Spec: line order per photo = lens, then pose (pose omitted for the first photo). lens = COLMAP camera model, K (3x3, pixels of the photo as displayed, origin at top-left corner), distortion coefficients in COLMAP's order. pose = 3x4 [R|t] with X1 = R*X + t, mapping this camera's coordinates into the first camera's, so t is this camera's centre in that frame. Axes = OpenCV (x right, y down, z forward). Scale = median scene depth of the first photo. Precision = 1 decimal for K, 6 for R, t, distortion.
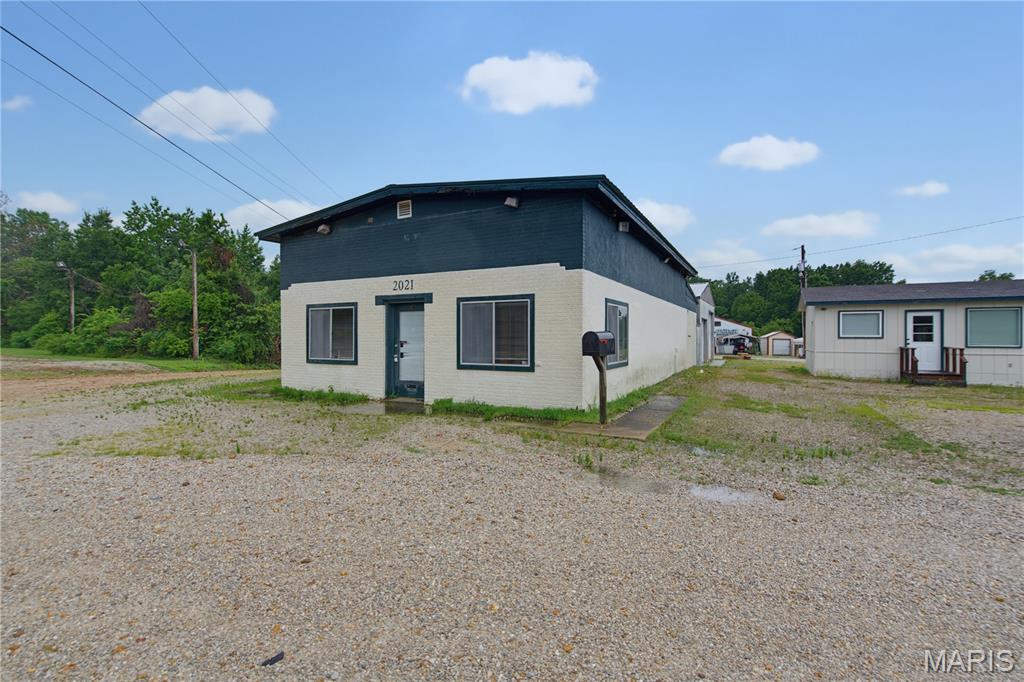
lens RADIAL K [[465.2, 0, 508.8], [0, 465.2, 341.2], [0, 0, 1]] dist [-0.000438, -0.000278]
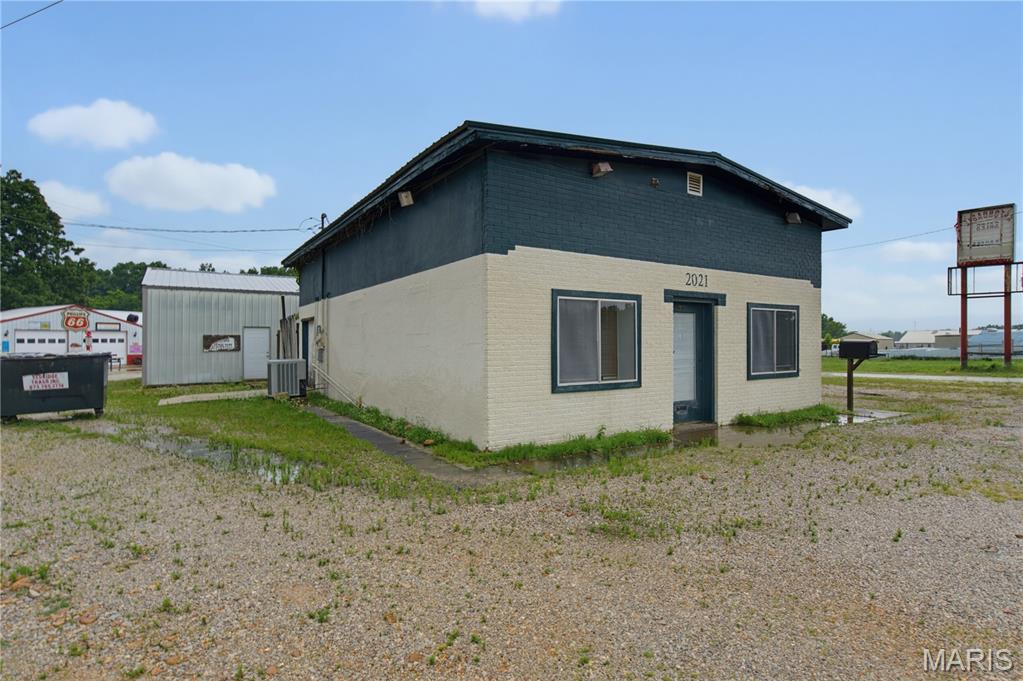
lens RADIAL K [[510.6, 0, 508.7], [0, 510.6, 342.9], [0, 0, 1]] dist [0.000540, 0.000871]
pose [[0.489689, -0.004327, 0.871886, -1.067517], [0.009551, 0.999954, -0.000402, -0.015628], [-0.871845, 0.008525, 0.489708, 0.802520]]
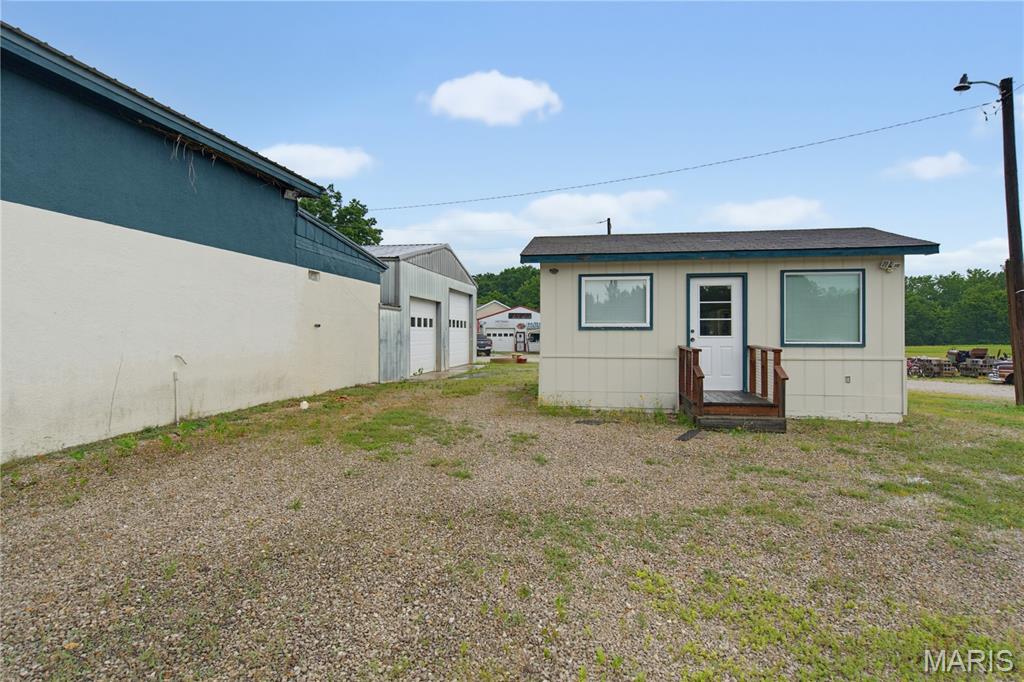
lens RADIAL K [[511.1, 0, 522.1], [0, 511.1, 338.3], [0, 0, 1]] dist [0.000540, 0.000871]
pose [[0.944329, -0.005062, 0.328965, 0.753679], [0.004651, 0.999987, 0.002037, 0.002701], [-0.328971, -0.000393, 0.944340, 0.803308]]
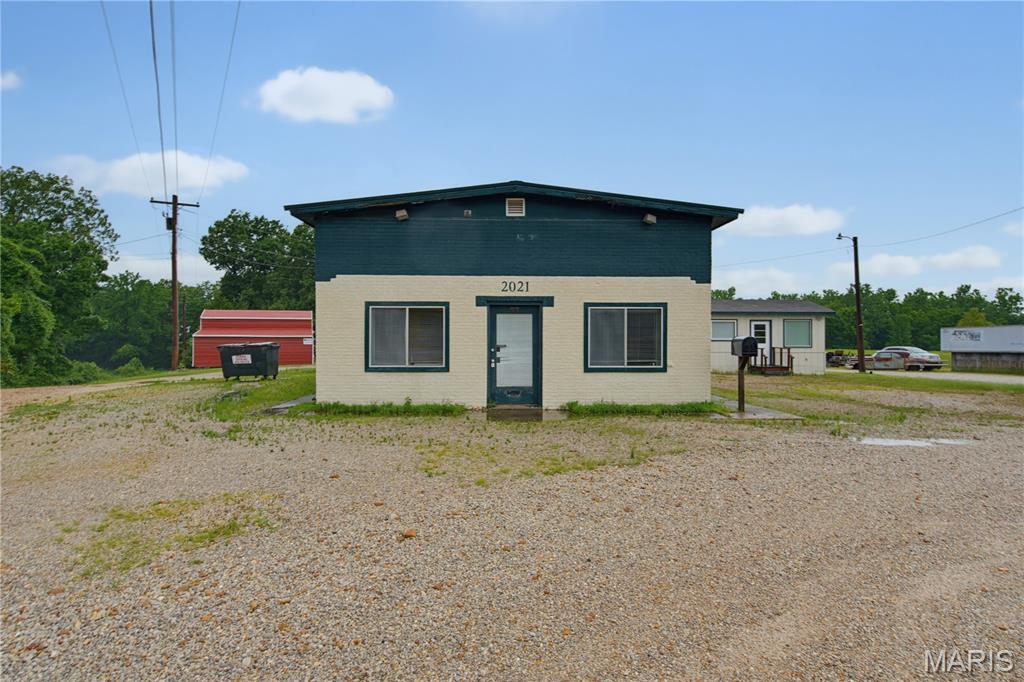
lens RADIAL K [[511.1, 0, 512.0], [0, 511.1, 339.8], [0, 0, 1]] dist [0.000540, 0.000871]
pose [[0.872523, 0.000108, 0.488572, -0.699362], [0.002883, 0.999981, -0.005369, -0.005218], [-0.488564, 0.006094, 0.872507, 0.083899]]
